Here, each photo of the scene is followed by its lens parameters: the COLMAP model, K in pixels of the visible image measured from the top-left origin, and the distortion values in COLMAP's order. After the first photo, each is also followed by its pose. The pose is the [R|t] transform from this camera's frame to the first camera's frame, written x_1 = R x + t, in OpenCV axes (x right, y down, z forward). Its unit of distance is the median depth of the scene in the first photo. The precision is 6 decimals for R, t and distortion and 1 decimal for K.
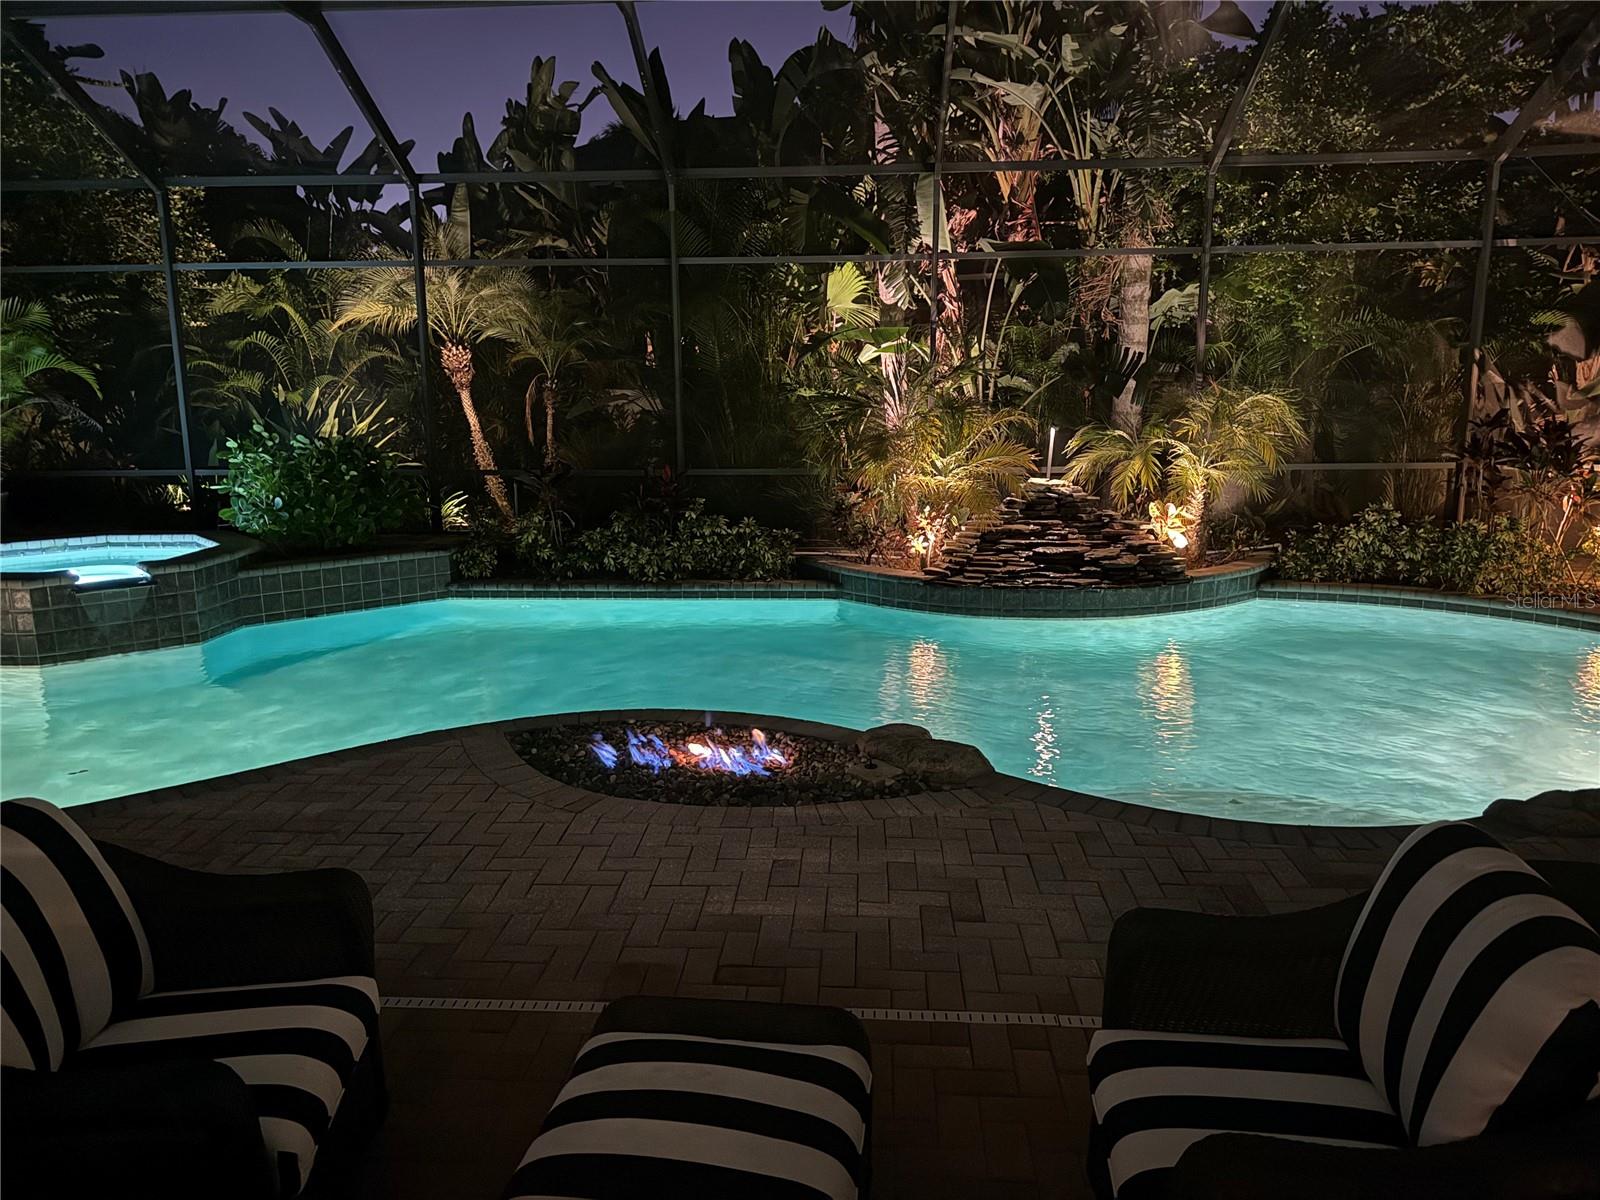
lens RADIAL K [[1125.1, 0, 800.0], [0, 1125.1, 600.0], [0, 0, 1]] dist [0.000131, -0.000089]
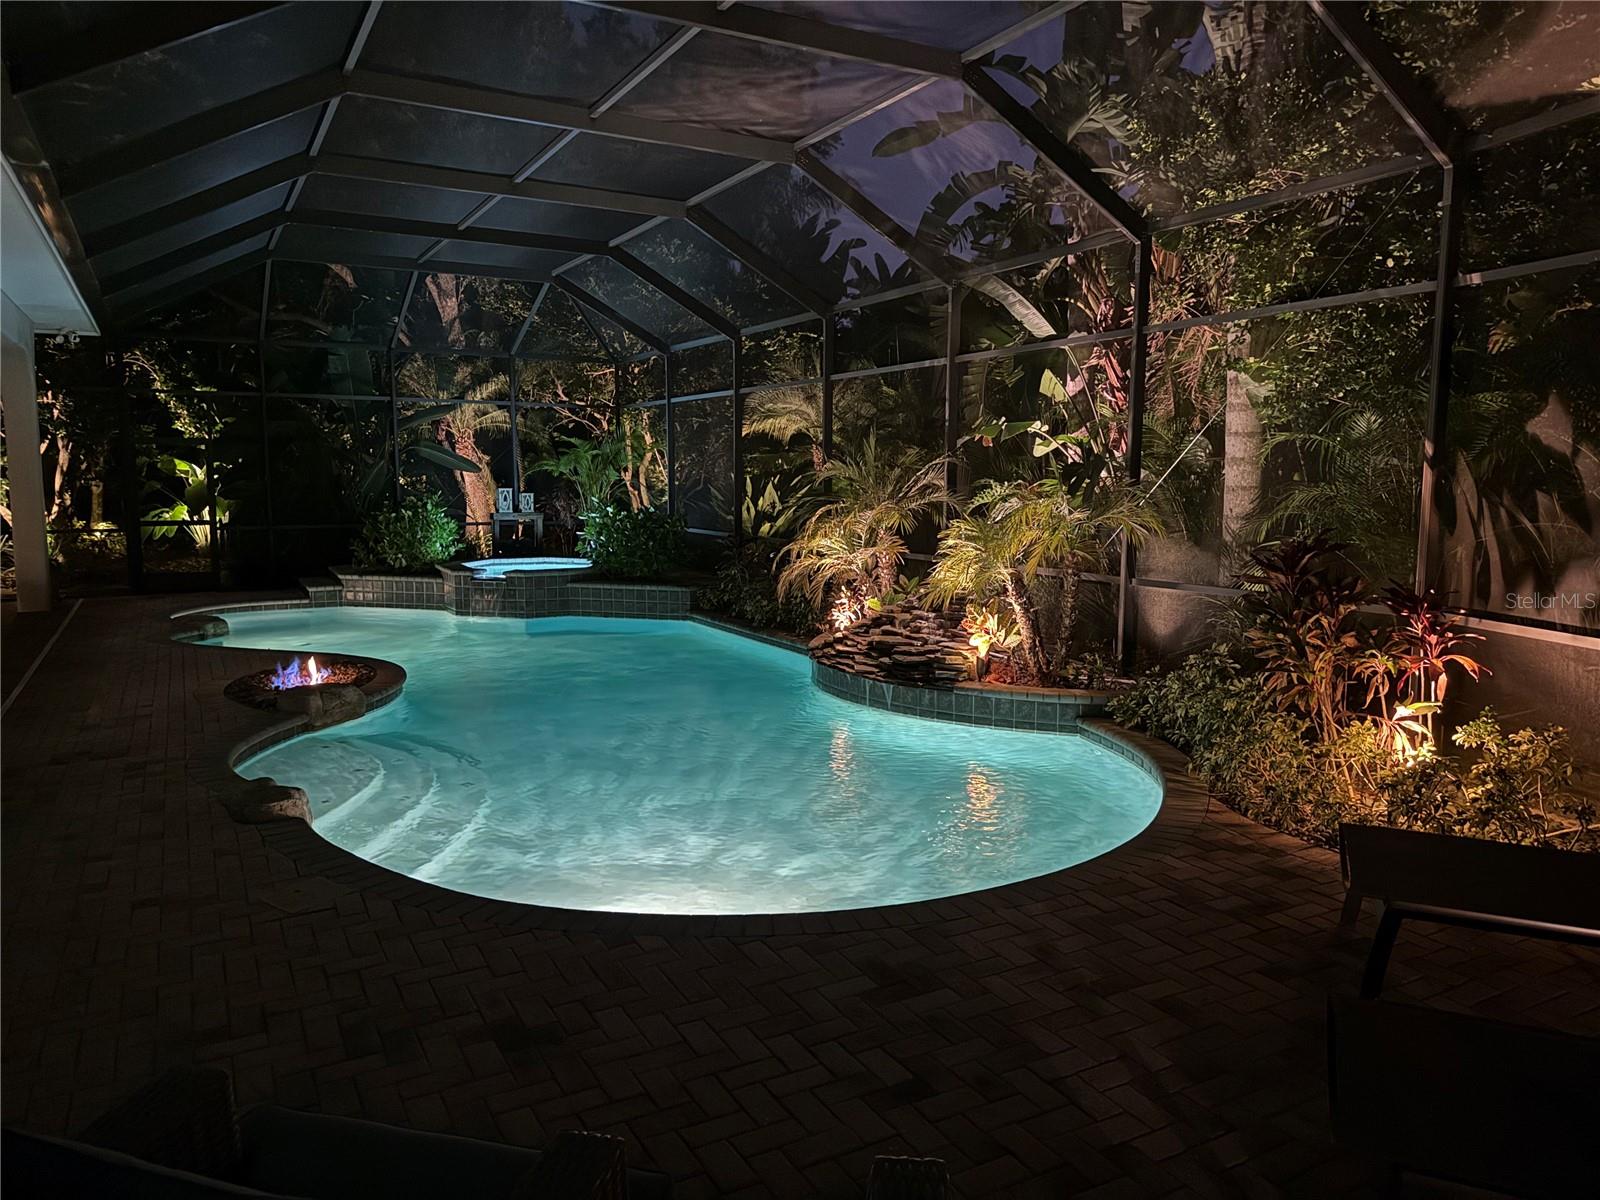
lens RADIAL K [[1125.1, 0, 800.0], [0, 1125.1, 600.0], [0, 0, 1]] dist [0.000131, -0.000089]
pose [[0.530621, 0.107627, -0.840748, 0.975982], [-0.165992, 0.985894, 0.021445, -0.082867], [0.831197, 0.128179, 0.541001, 0.342919]]
